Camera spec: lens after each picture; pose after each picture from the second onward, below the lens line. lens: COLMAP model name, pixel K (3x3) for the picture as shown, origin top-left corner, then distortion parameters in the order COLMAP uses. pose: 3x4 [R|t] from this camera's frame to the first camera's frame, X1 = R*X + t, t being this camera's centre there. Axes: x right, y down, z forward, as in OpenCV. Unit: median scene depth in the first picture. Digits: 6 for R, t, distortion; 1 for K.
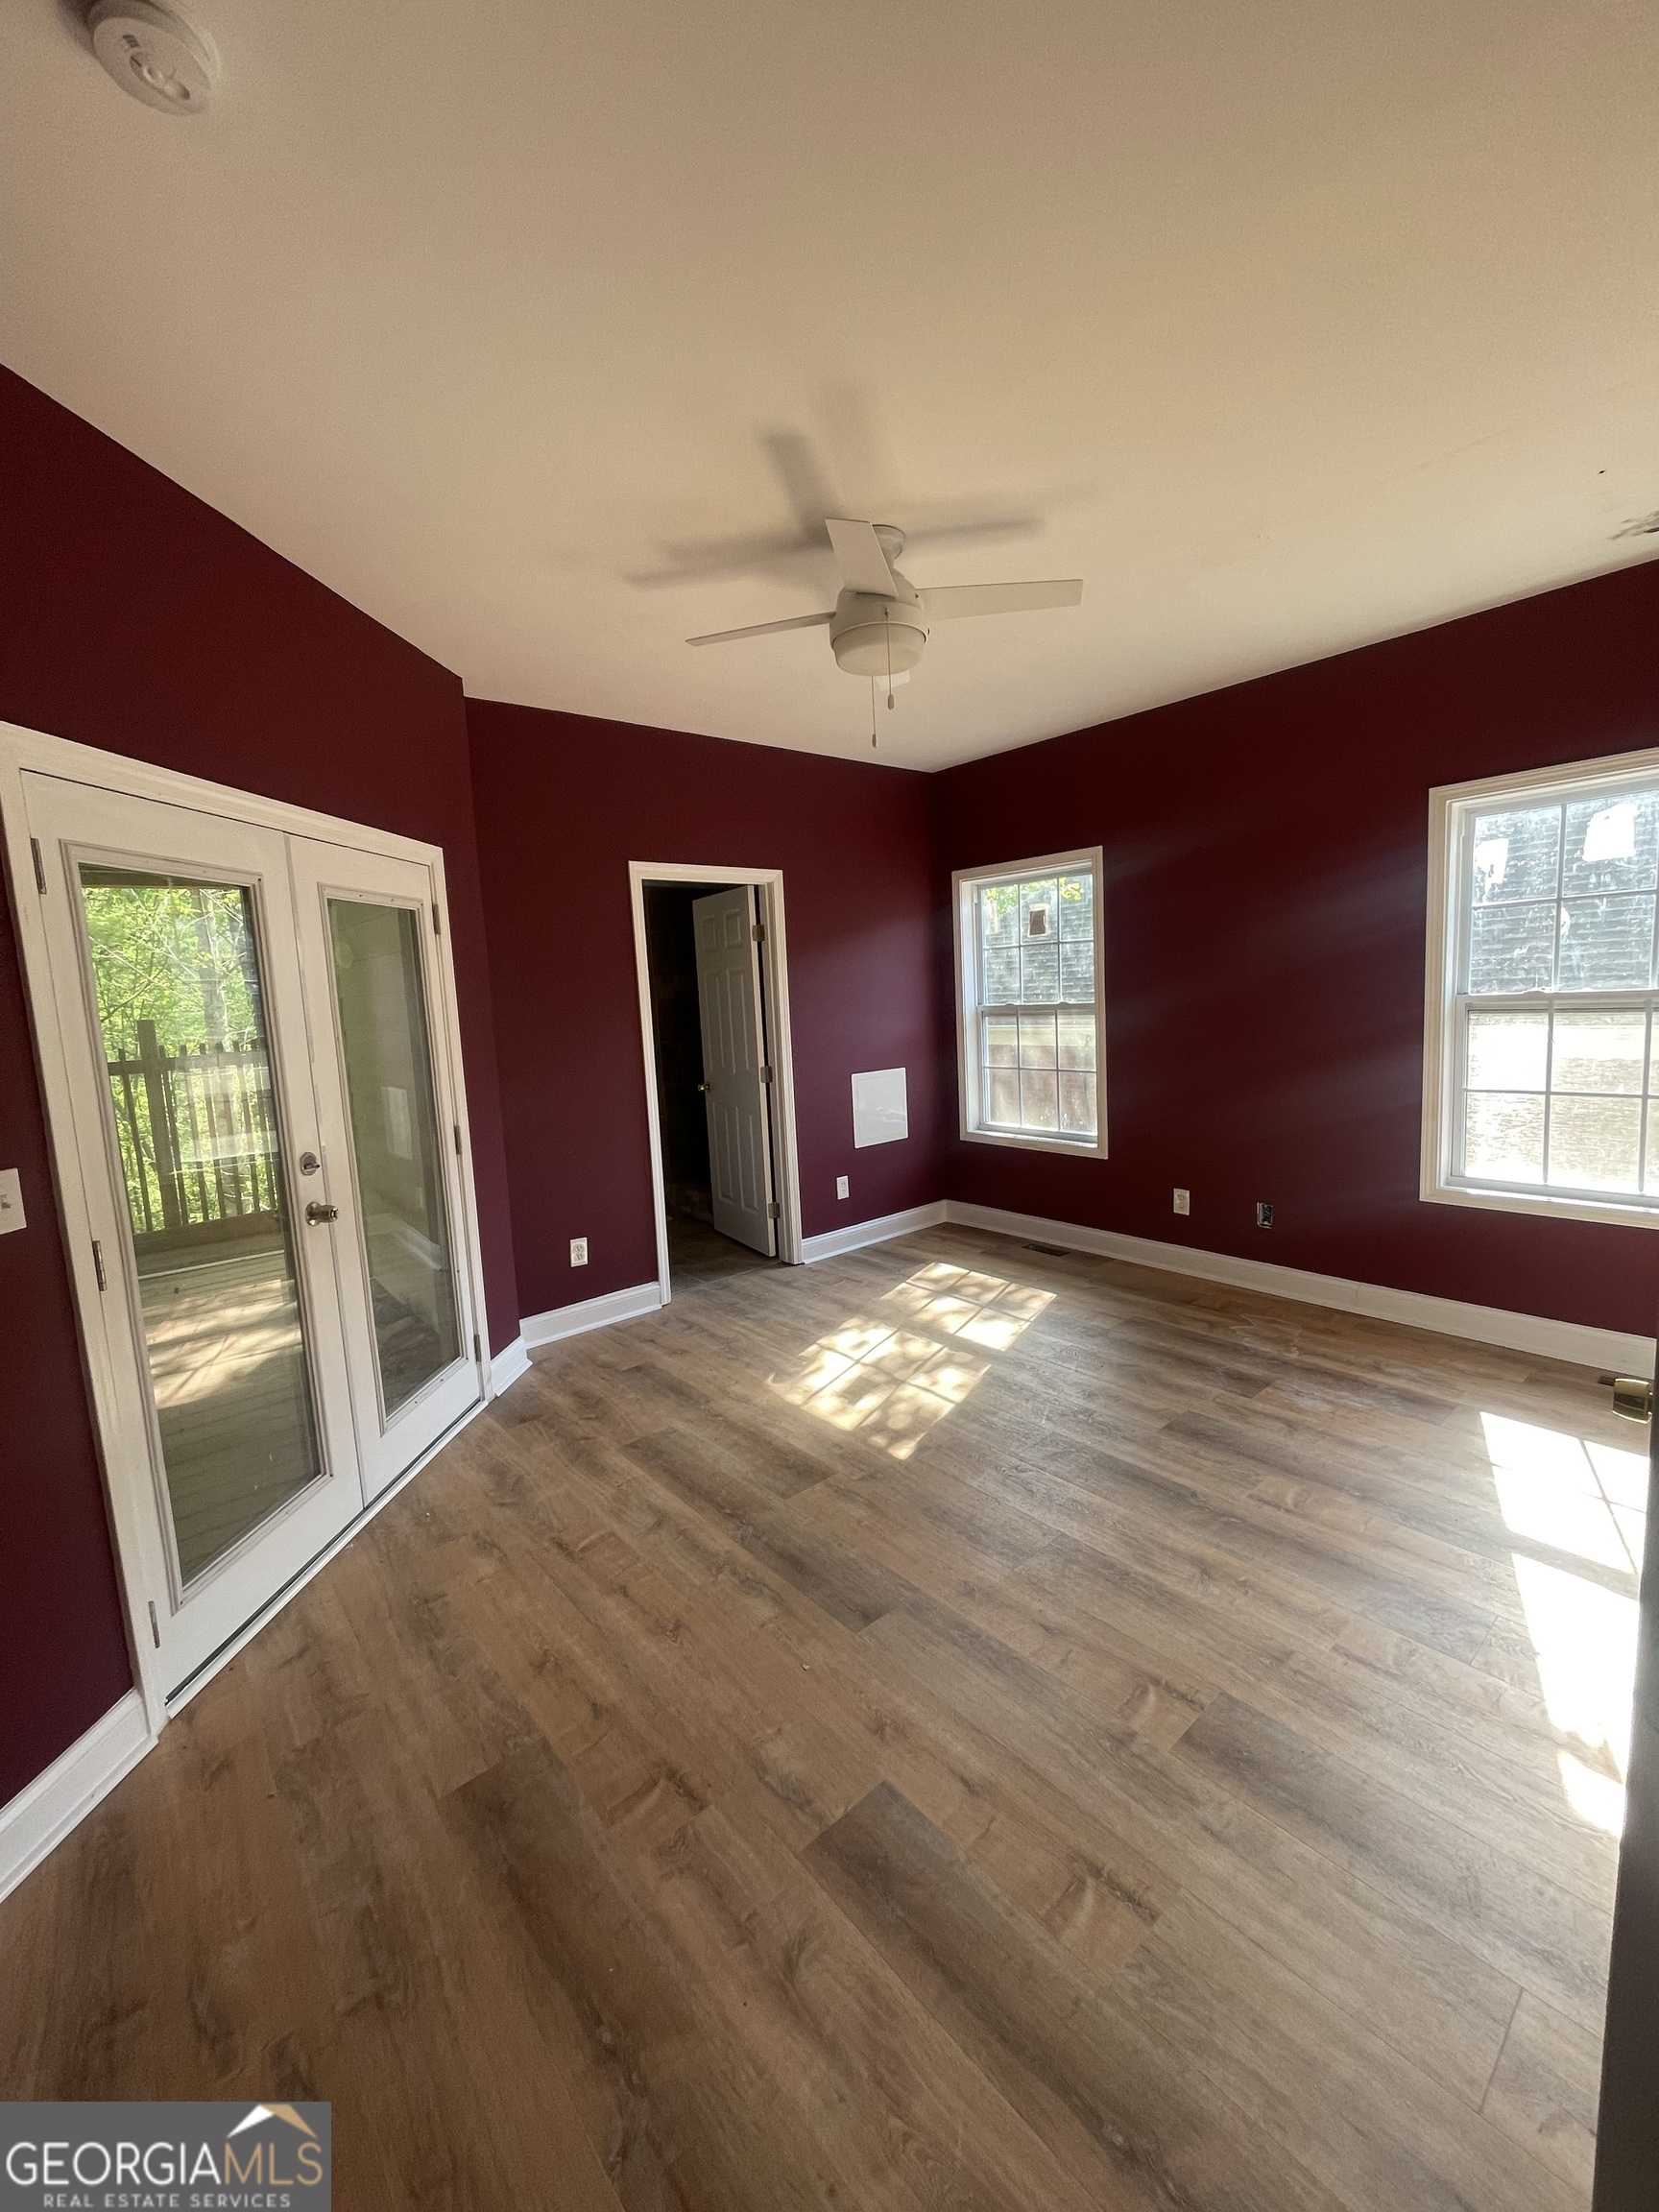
lens RADIAL K [[897.9, 0, 827.3], [0, 897.9, 1088.2], [0, 0, 1]] dist [0.000148, 0.000138]
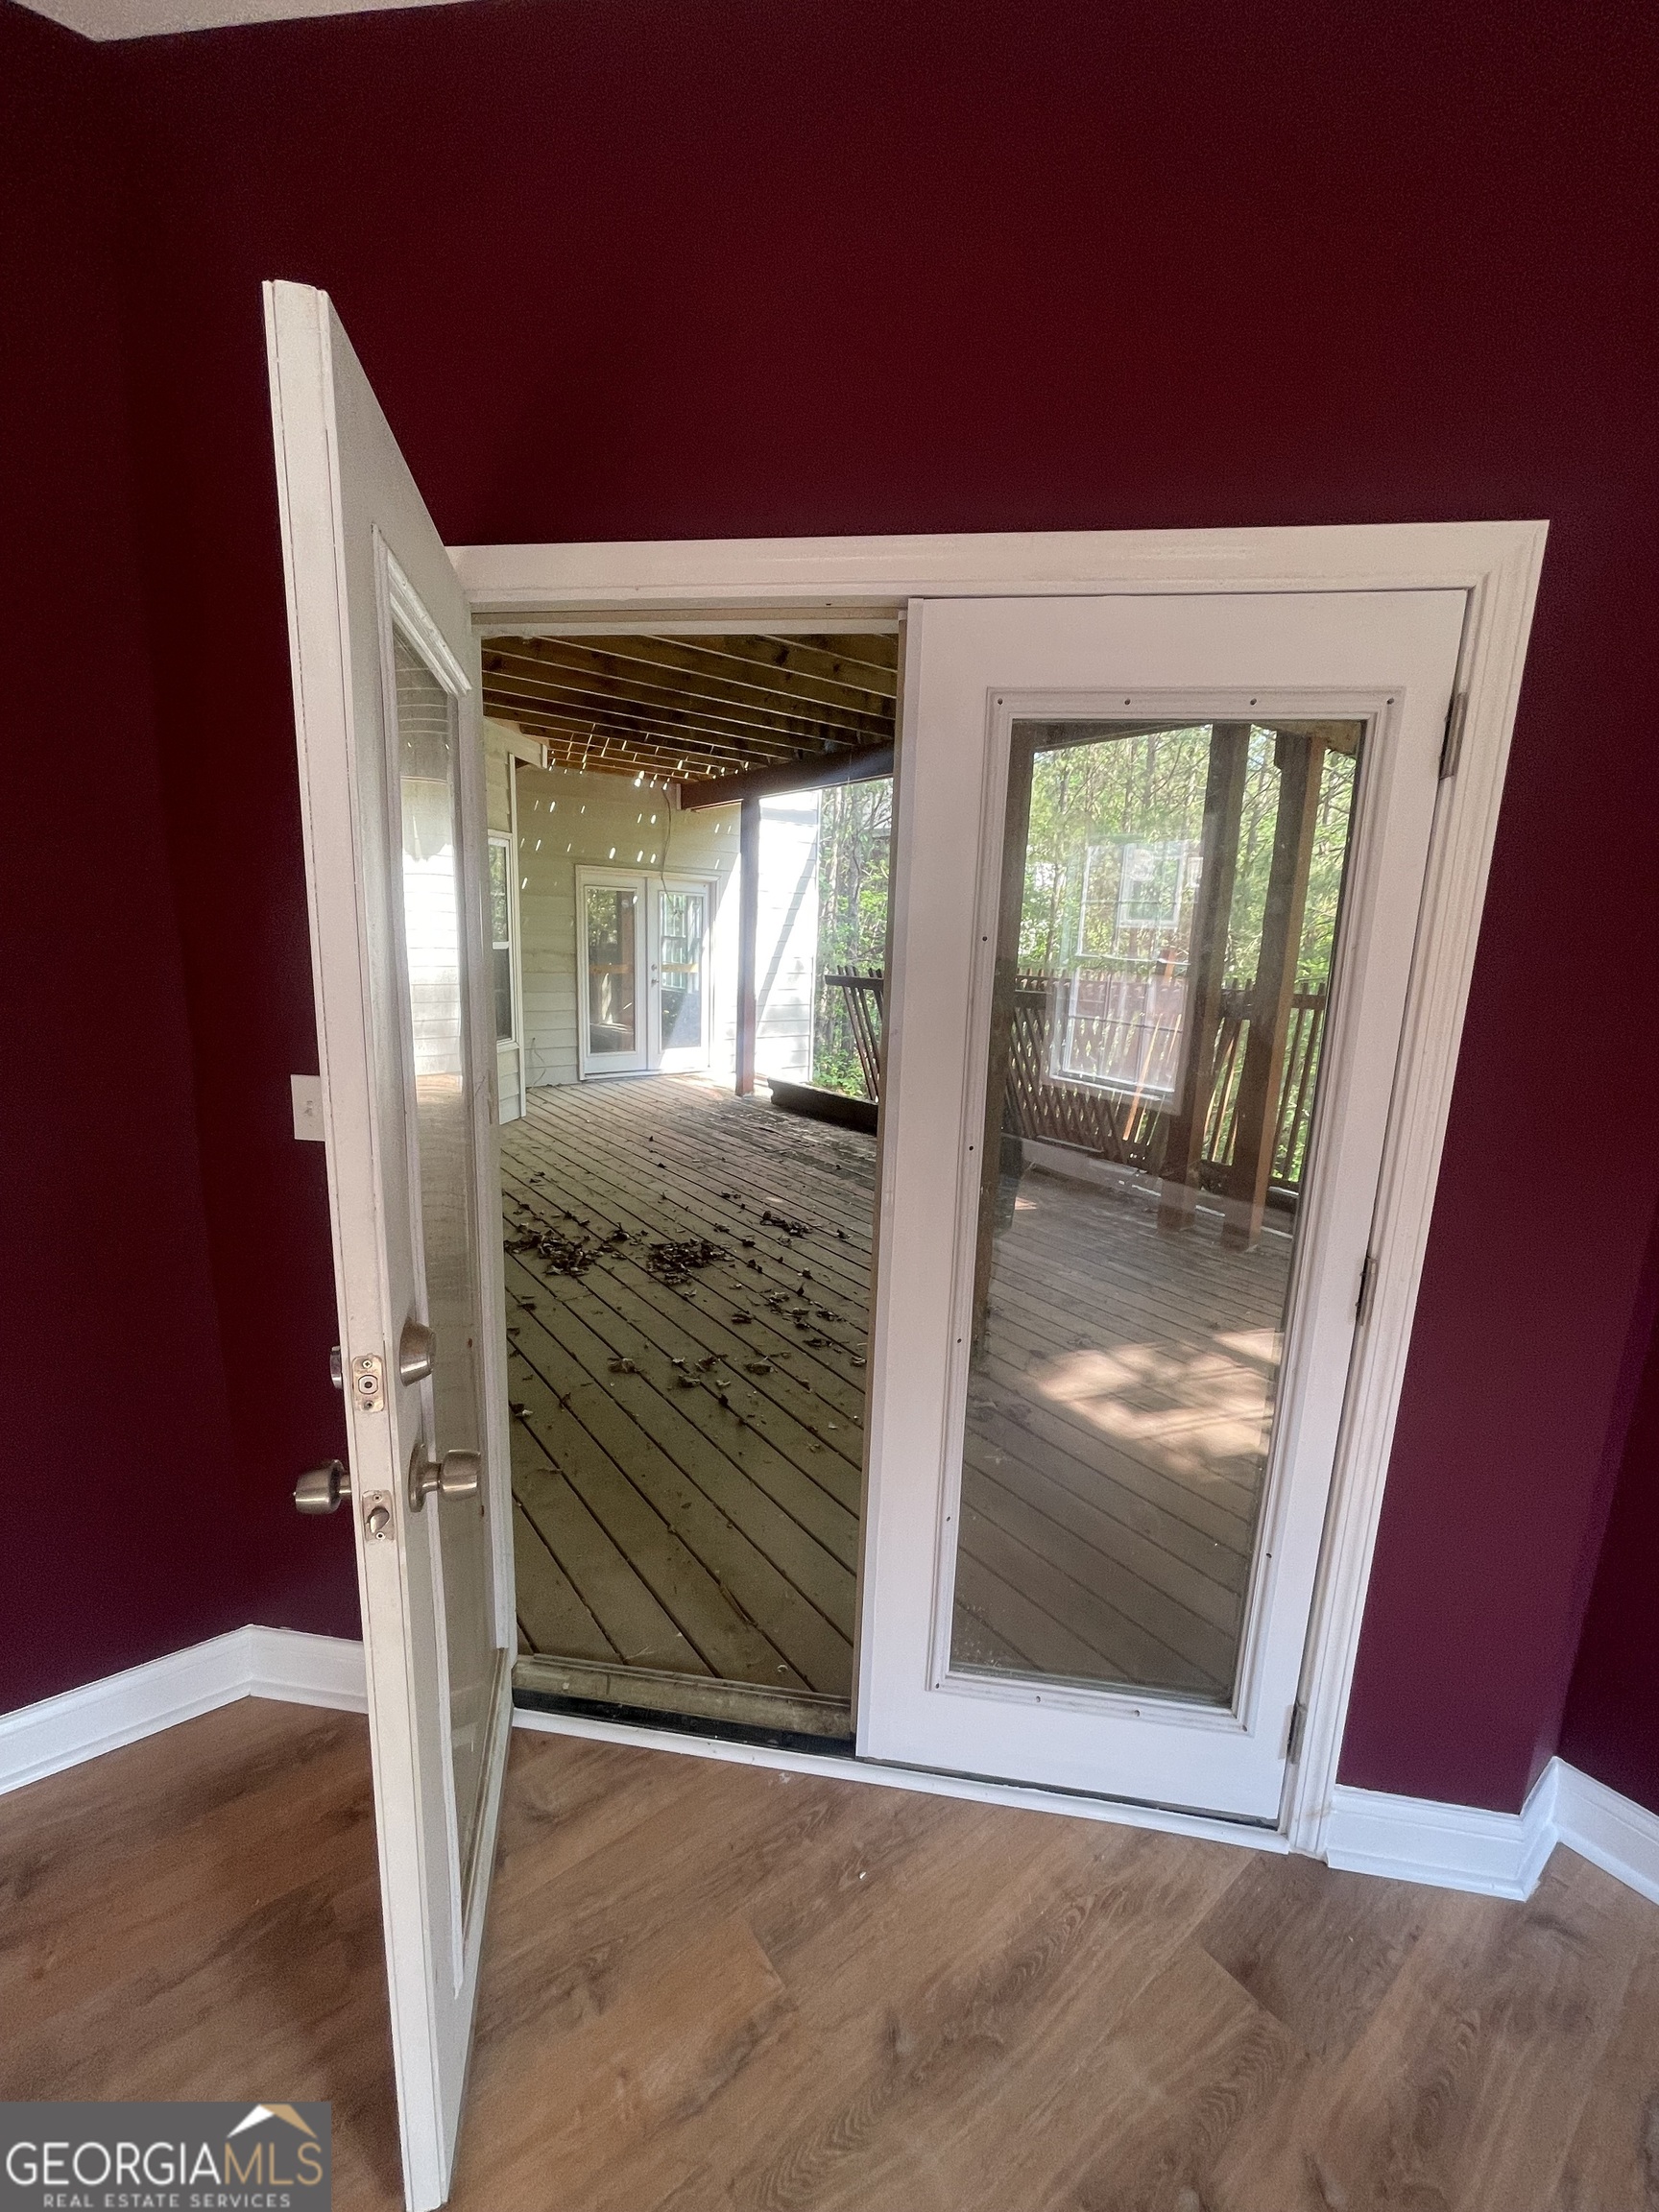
lens RADIAL K [[897.9, 0, 827.3], [0, 897.9, 1088.2], [0, 0, 1]] dist [0.000148, 0.000138]
pose [[-0.041924, 0.231830, -0.971853, -0.020565], [-0.158591, 0.958832, 0.235565, -0.092065], [0.986454, 0.164003, -0.003432, 0.764236]]
